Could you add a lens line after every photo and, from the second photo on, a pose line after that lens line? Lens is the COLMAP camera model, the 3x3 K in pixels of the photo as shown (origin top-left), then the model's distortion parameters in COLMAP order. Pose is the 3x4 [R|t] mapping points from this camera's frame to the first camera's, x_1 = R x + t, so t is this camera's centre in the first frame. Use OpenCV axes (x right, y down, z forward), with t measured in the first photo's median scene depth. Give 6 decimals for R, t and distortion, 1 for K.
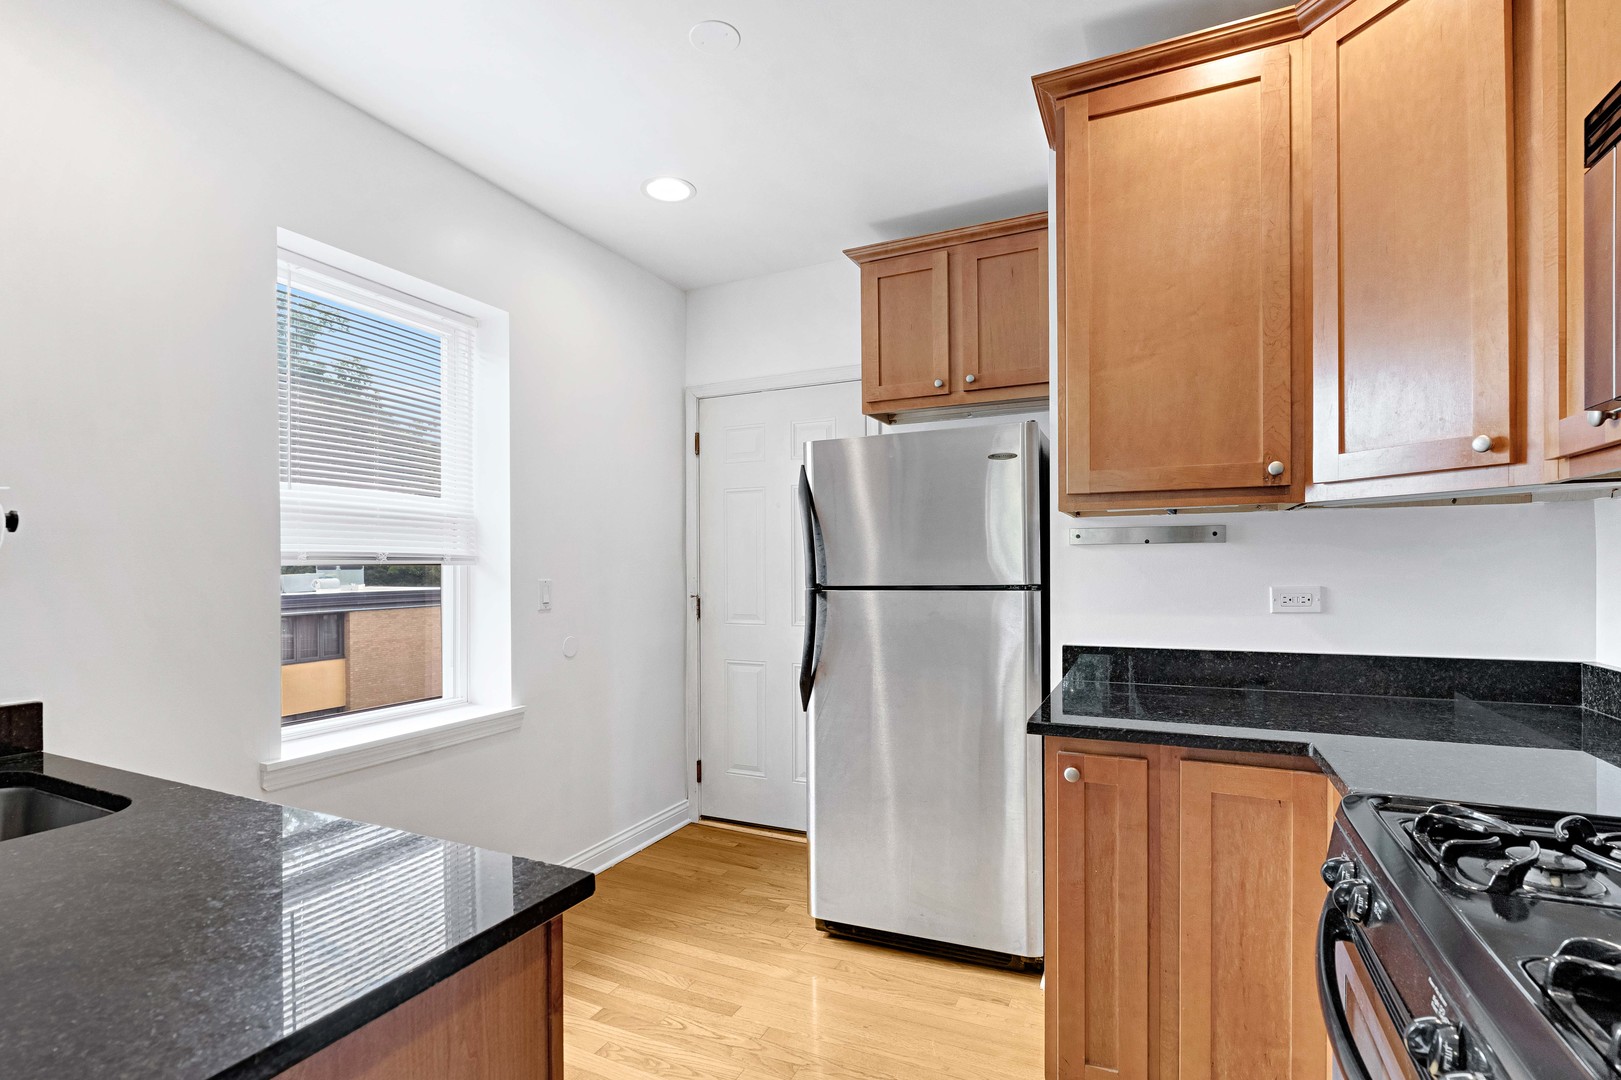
lens RADIAL K [[747.2, 0, 825.5], [0, 747.2, 562.7], [0, 0, 1]] dist [-0.004869, -0.000259]
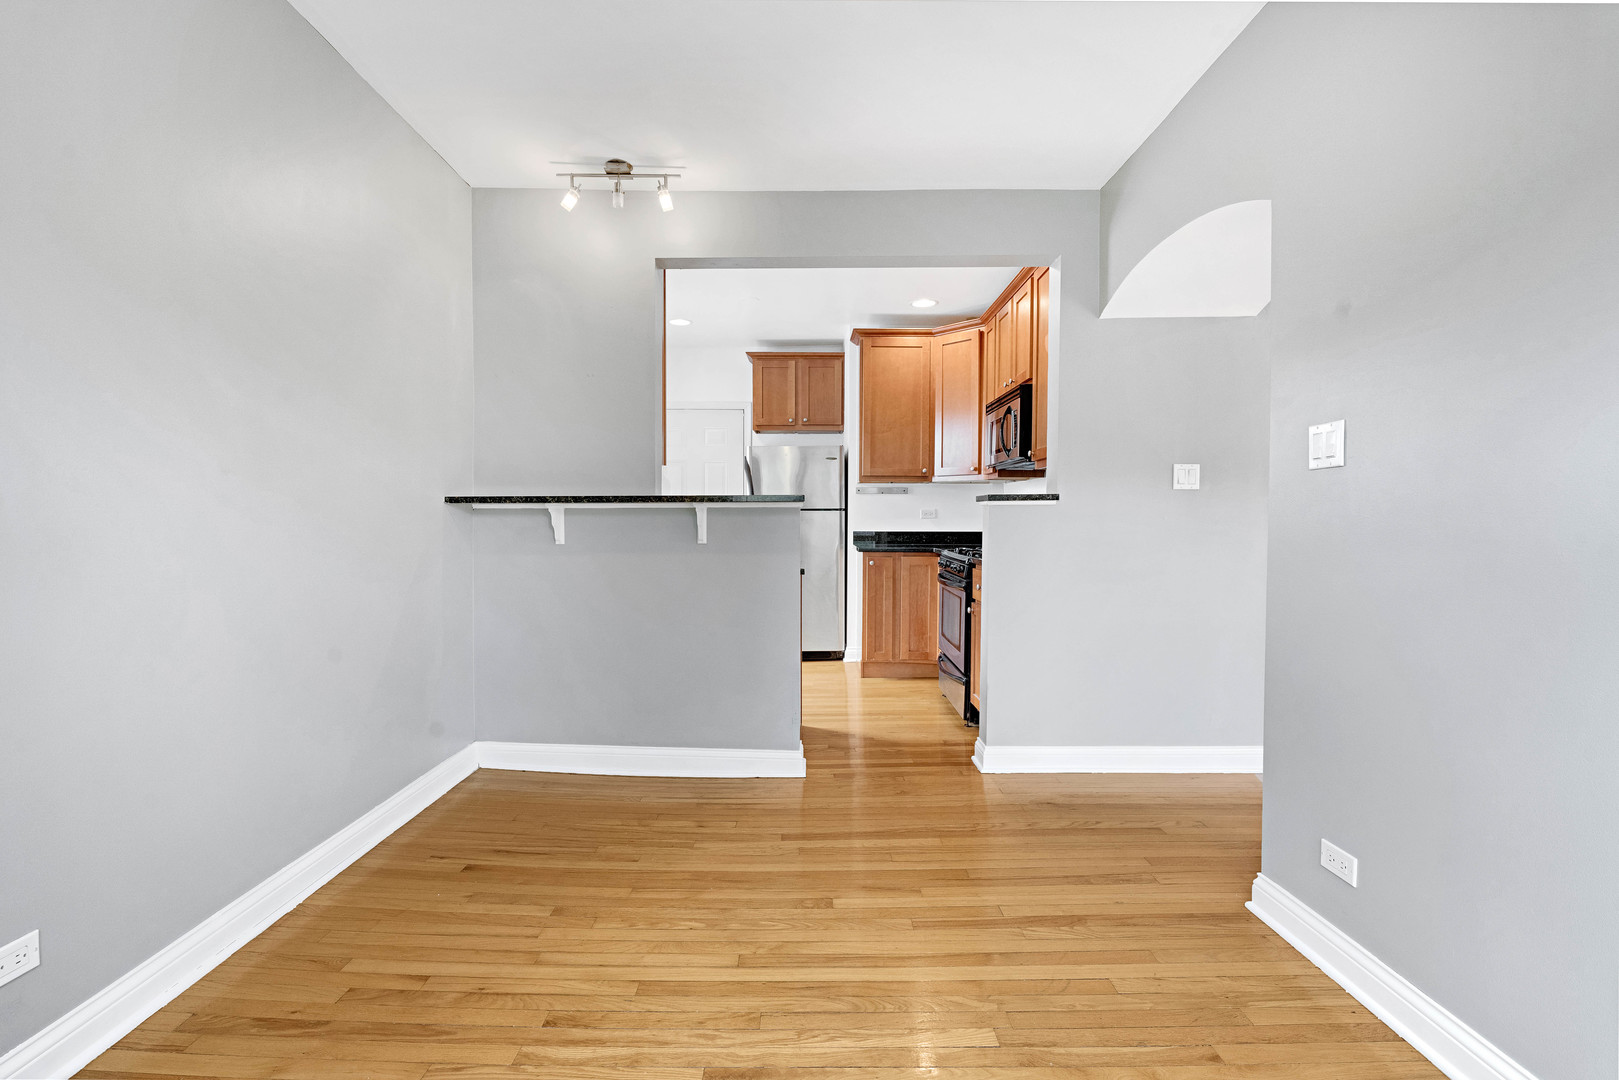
lens RADIAL K [[746.2, 0, 806.5], [0, 746.2, 537.3], [0, 0, 1]] dist [-0.004869, -0.000259]
pose [[0.911510, -0.007074, 0.411218, -1.050529], [-0.007023, 0.999439, 0.032760, 0.052483], [-0.411218, -0.032749, 0.910948, -1.533815]]
